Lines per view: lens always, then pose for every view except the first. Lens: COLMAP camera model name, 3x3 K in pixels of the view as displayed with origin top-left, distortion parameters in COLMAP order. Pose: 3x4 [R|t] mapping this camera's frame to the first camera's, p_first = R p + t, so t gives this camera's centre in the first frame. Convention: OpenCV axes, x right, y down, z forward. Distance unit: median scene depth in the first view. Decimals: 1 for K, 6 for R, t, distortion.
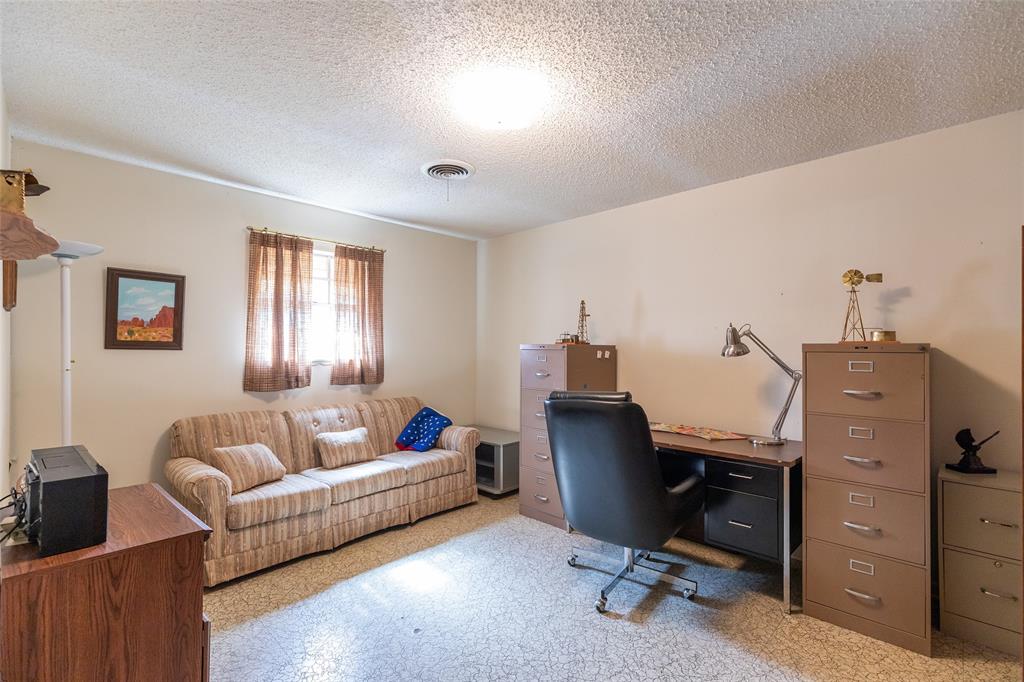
lens RADIAL K [[460.9, 0, 509.6], [0, 460.9, 346.2], [0, 0, 1]] dist [0.010140, -0.002200]
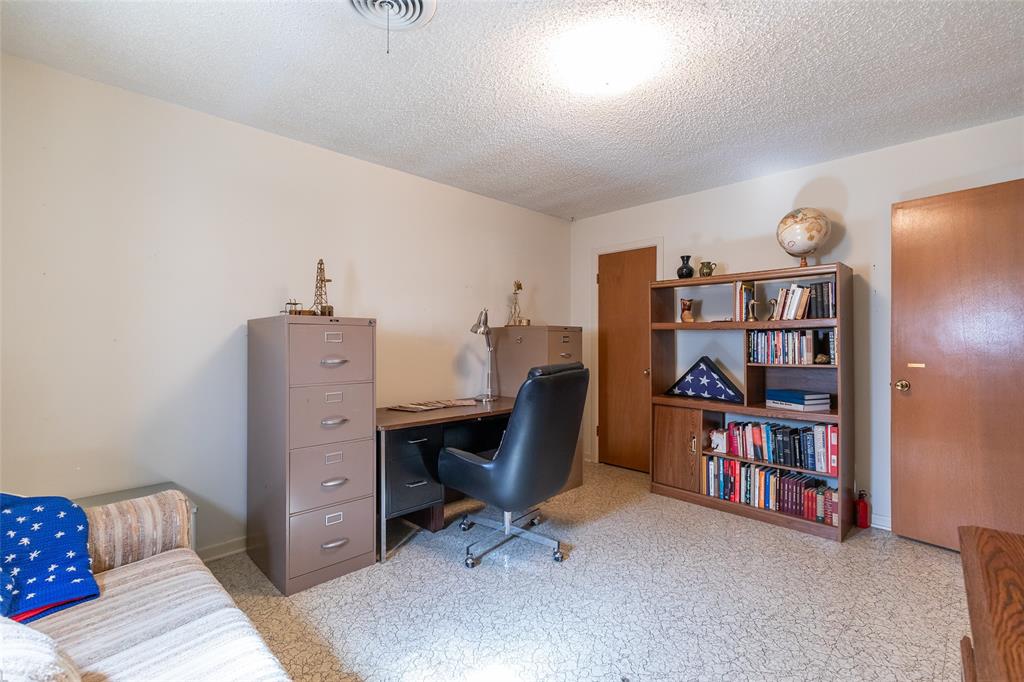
lens RADIAL K [[460.9, 0, 509.2], [0, 460.9, 339.1], [0, 0, 1]] dist [0.010140, -0.002200]
pose [[0.008277, 0.002360, 0.999963, -0.677165], [-0.002710, 0.999994, -0.002337, 0.033681], [-0.999962, -0.002691, 0.008283, 0.824597]]
